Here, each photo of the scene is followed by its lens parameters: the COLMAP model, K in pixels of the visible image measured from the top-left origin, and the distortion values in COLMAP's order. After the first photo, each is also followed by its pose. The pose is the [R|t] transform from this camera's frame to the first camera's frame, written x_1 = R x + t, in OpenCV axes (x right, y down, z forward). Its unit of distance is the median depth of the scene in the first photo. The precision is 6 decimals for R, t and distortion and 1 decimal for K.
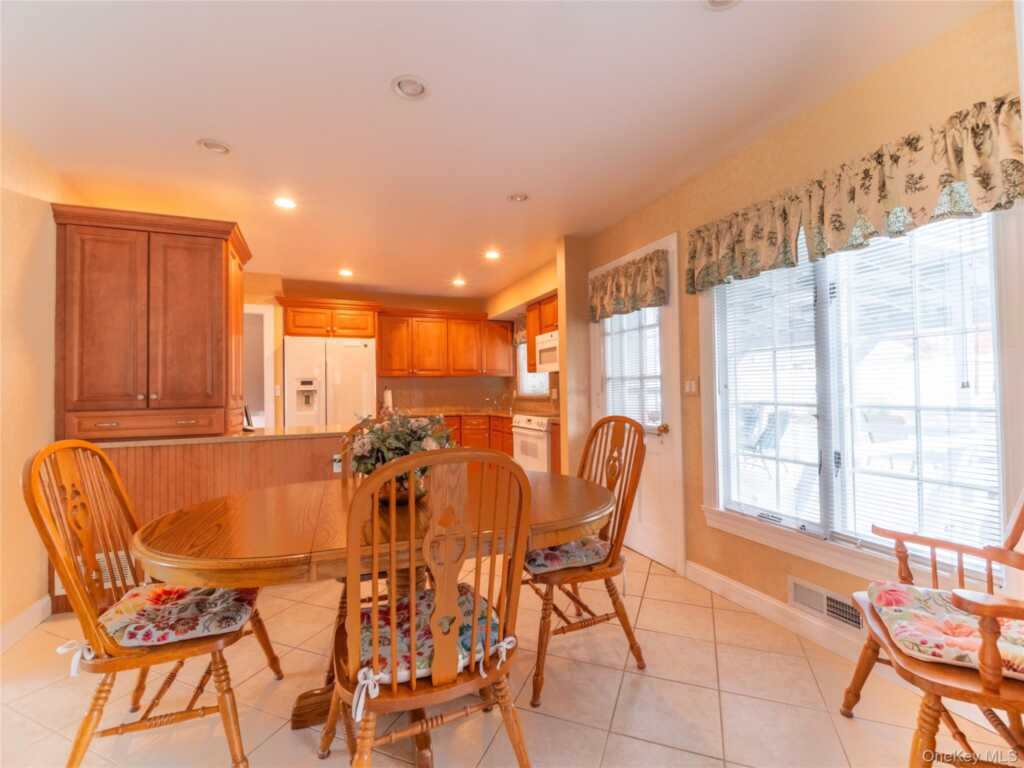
lens RADIAL K [[456.1, 0, 508.7], [0, 456.1, 381.0], [0, 0, 1]] dist [0.001982, -0.005529]
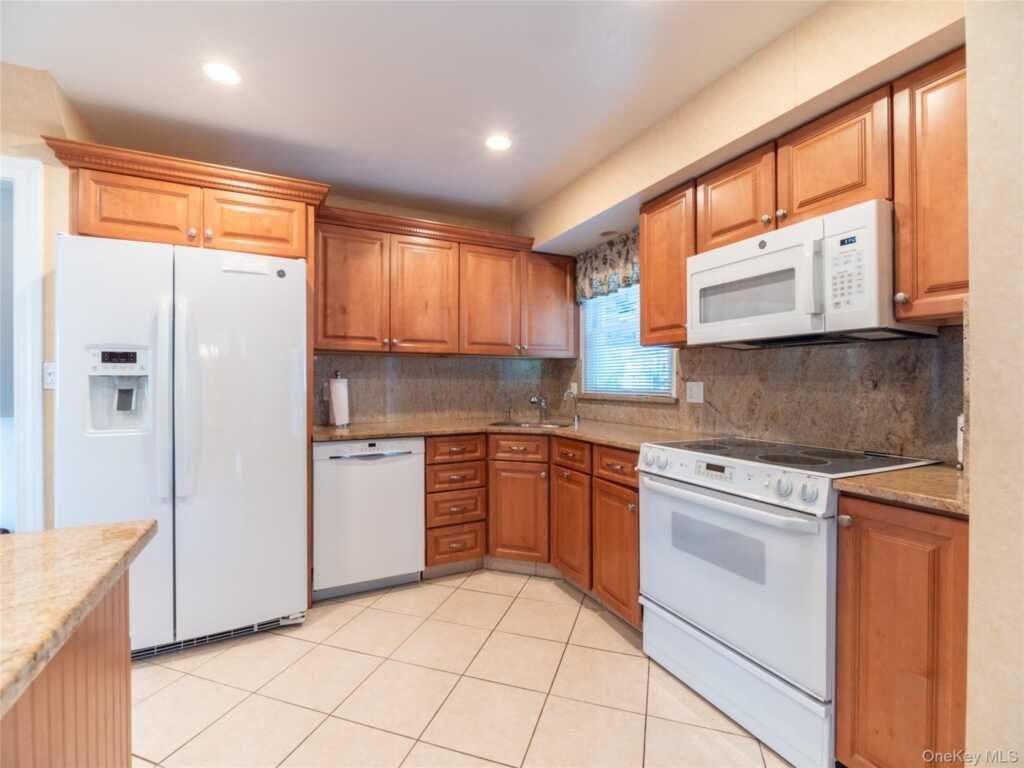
lens RADIAL K [[441.7, 0, 499.6], [0, 441.7, 382.4], [0, 0, 1]] dist [-0.016522, -0.000091]
pose [[0.998732, 0.014904, 0.048093, -0.129378], [-0.016081, 0.999578, 0.024184, 0.010789], [-0.047712, -0.024927, 0.998550, 0.579493]]
